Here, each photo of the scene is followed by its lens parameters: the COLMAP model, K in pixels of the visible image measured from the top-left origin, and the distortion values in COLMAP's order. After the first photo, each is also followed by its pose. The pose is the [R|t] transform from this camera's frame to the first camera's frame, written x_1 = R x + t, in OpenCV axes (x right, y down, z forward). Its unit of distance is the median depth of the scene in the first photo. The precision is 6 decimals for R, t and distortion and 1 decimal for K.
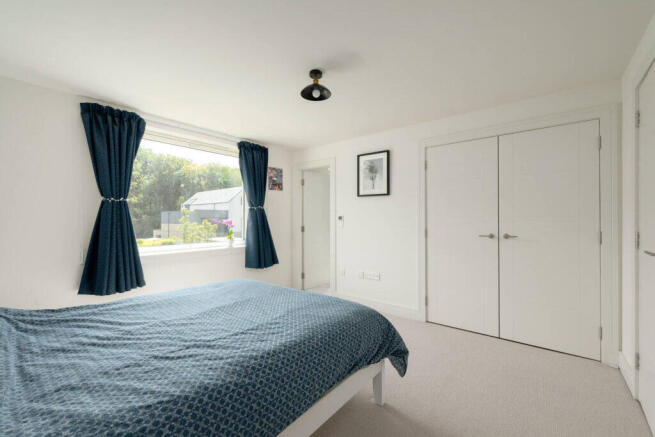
lens RADIAL K [[274.1, 0, 327.5], [0, 274.1, 218.5], [0, 0, 1]] dist [-0.000720, -0.000107]
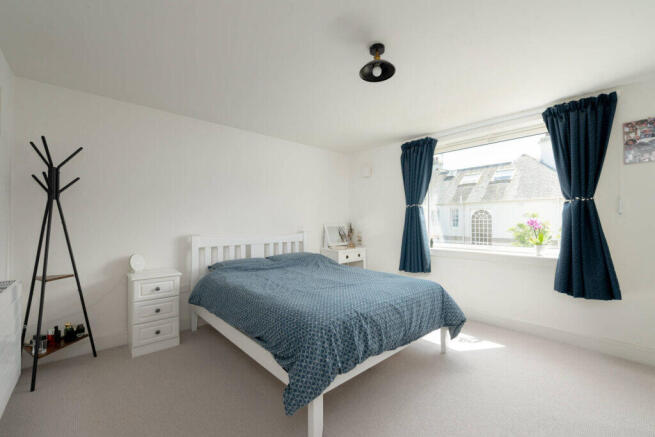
lens RADIAL K [[274.1, 0, 327.5], [0, 274.1, 218.5], [0, 0, 1]] dist [-0.000720, -0.000107]
pose [[-0.151657, -0.011855, -0.988362, 0.569443], [0.005659, 0.999901, -0.012862, 0.009340], [0.988417, -0.007544, -0.151575, 0.665134]]
